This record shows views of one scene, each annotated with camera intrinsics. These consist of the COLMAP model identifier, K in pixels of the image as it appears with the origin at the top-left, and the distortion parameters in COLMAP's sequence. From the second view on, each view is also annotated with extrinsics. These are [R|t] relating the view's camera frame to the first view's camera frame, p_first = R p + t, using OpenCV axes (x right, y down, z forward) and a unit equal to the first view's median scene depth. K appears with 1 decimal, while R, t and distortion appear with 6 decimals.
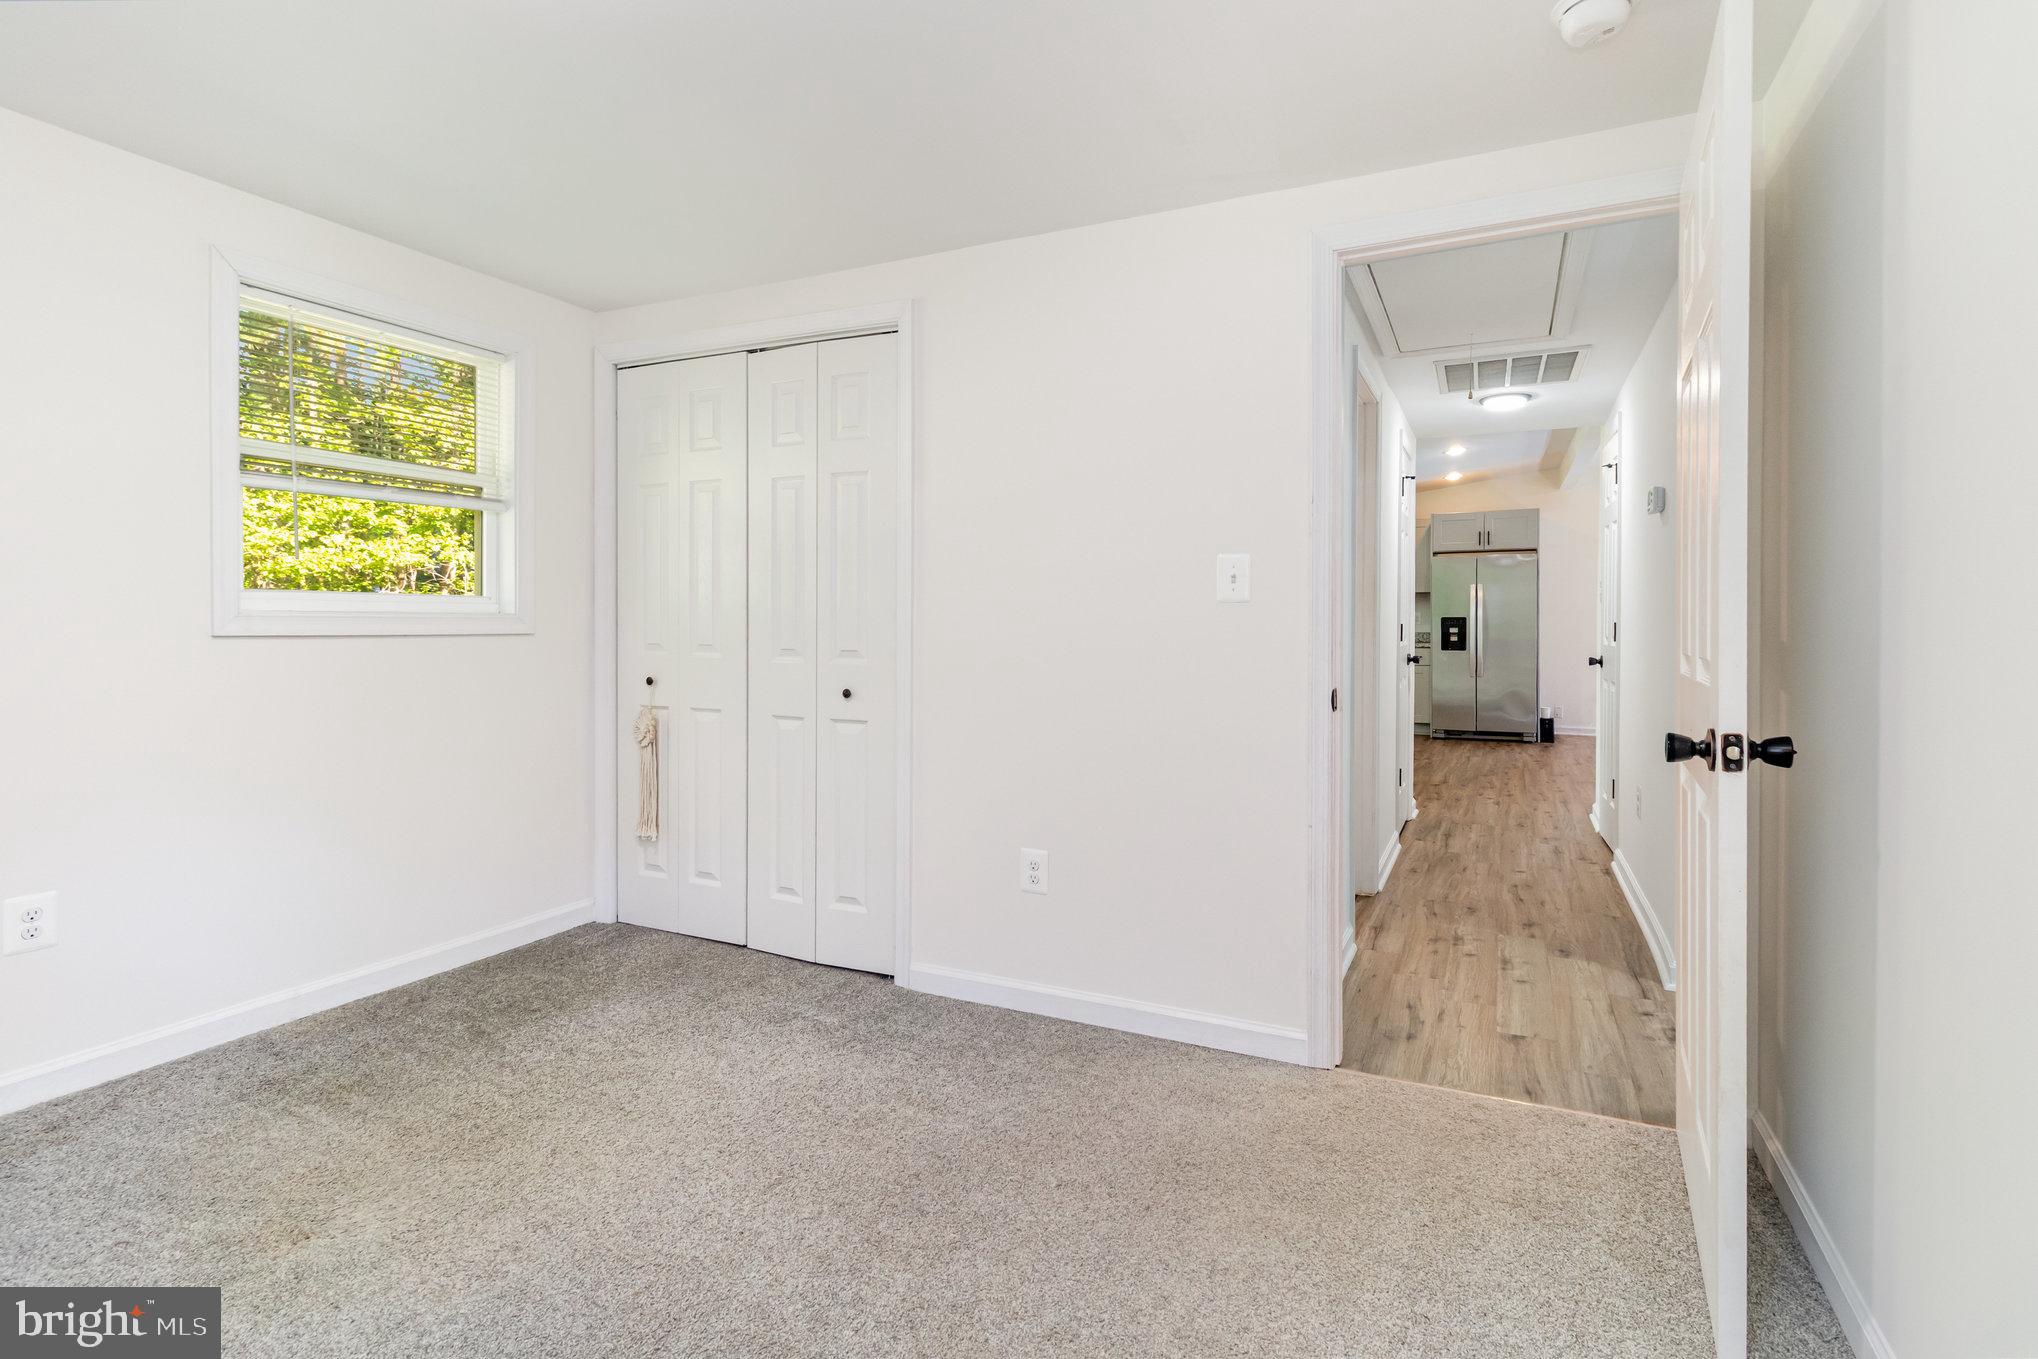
lens RADIAL K [[937.1, 0, 1029.1], [0, 937.1, 643.6], [0, 0, 1]] dist [0.002682, 0.000306]
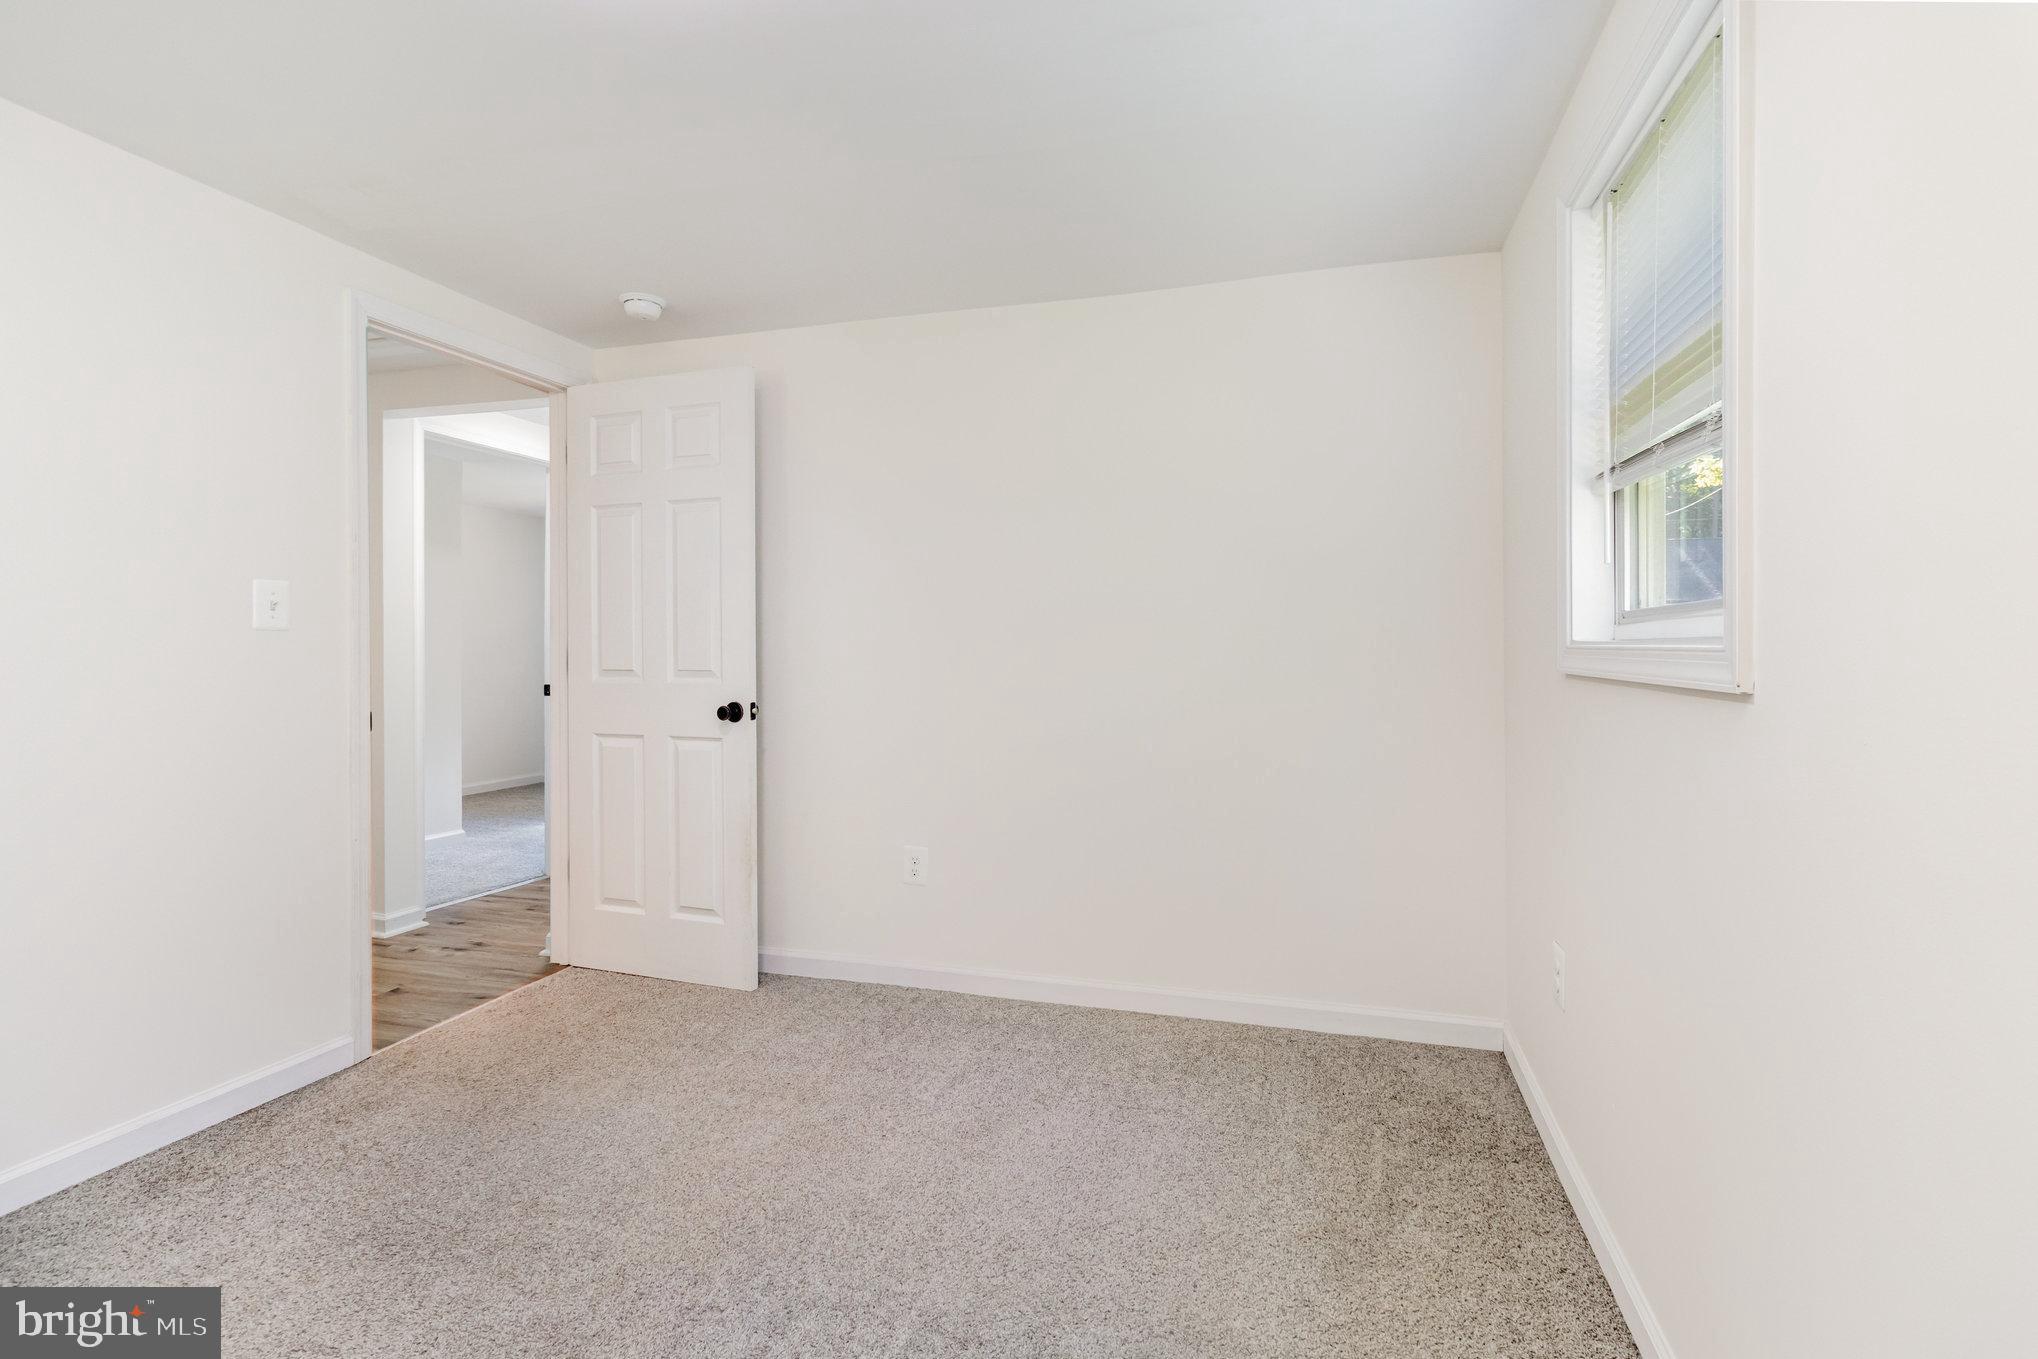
lens RADIAL K [[937.1, 0, 1029.1], [0, 937.1, 643.6], [0, 0, 1]] dist [0.002682, 0.000306]
pose [[-0.120473, 0.000209, 0.992717, -0.867990], [0.020680, 0.999784, 0.002299, -0.017348], [-0.992501, 0.020806, -0.120451, 0.356236]]
